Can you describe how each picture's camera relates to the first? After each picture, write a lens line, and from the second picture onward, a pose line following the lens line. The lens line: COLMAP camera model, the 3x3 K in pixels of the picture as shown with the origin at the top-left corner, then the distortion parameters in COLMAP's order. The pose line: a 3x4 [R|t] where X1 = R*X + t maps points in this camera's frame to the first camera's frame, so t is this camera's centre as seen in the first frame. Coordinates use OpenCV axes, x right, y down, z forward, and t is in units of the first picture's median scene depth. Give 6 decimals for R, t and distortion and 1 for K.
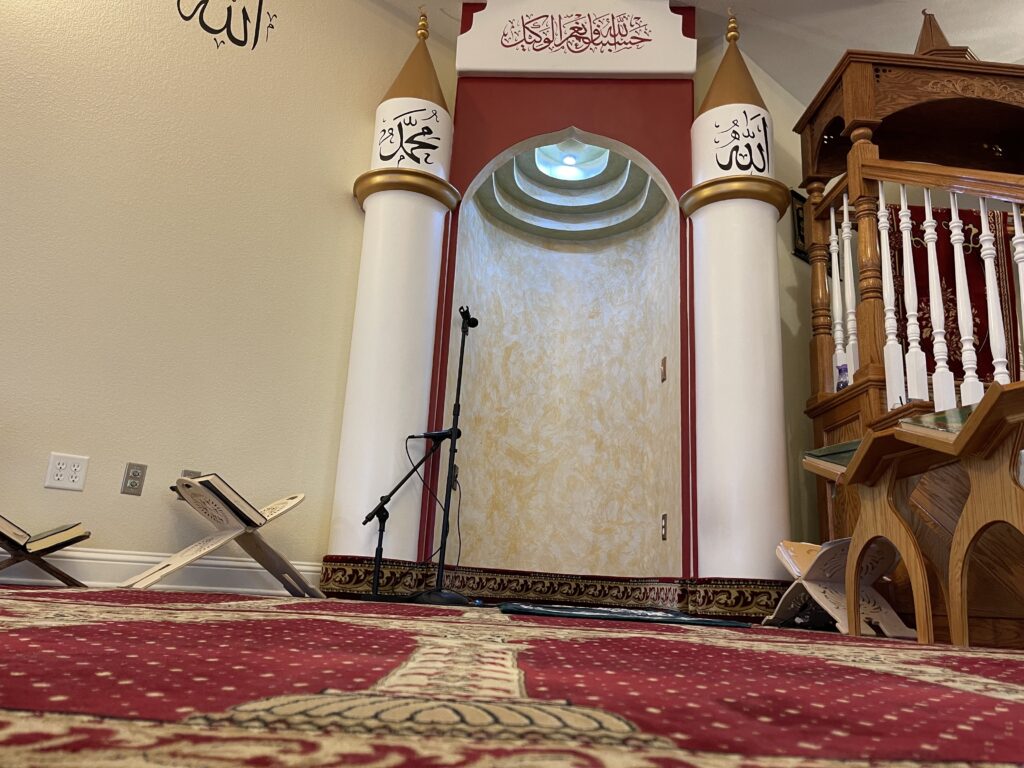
lens RADIAL K [[786.4, 0, 519.9], [0, 786.4, 378.5], [0, 0, 1]] dist [0.051356, -0.057601]
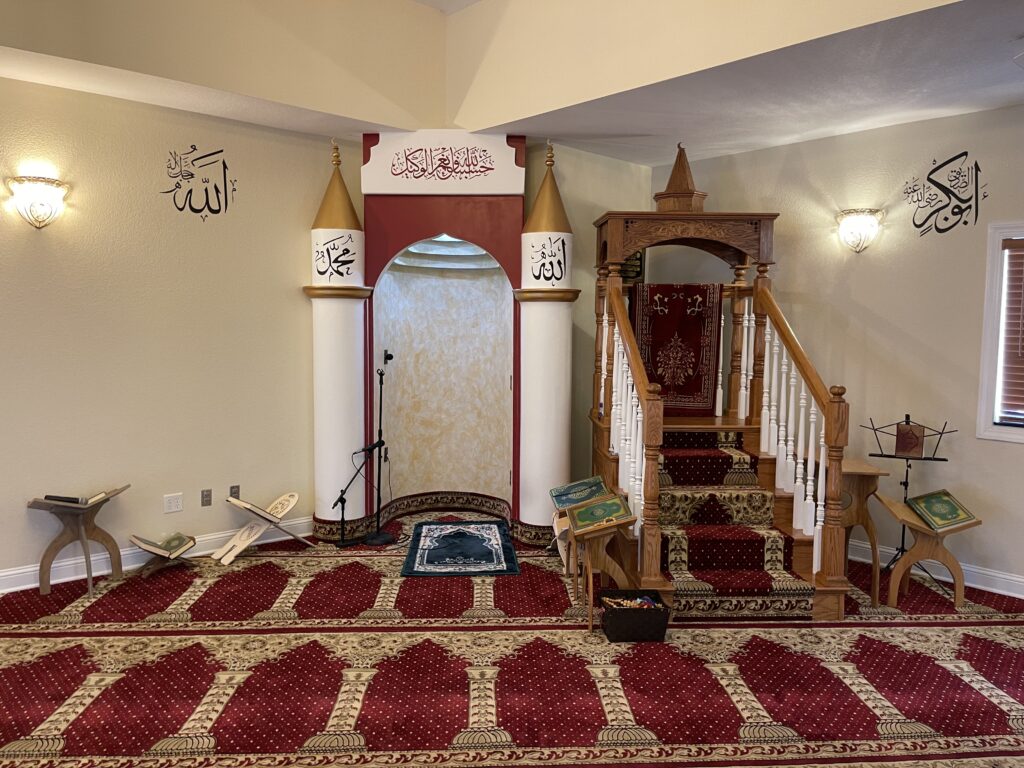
lens RADIAL K [[786.4, 0, 508.6], [0, 786.4, 387.7], [0, 0, 1]] dist [0.051356, -0.057601]
pose [[0.999172, -0.040403, -0.004709, 0.181909], [0.039521, 0.936886, 0.347393, -0.549026], [-0.009624, -0.347292, 0.937708, -0.496532]]
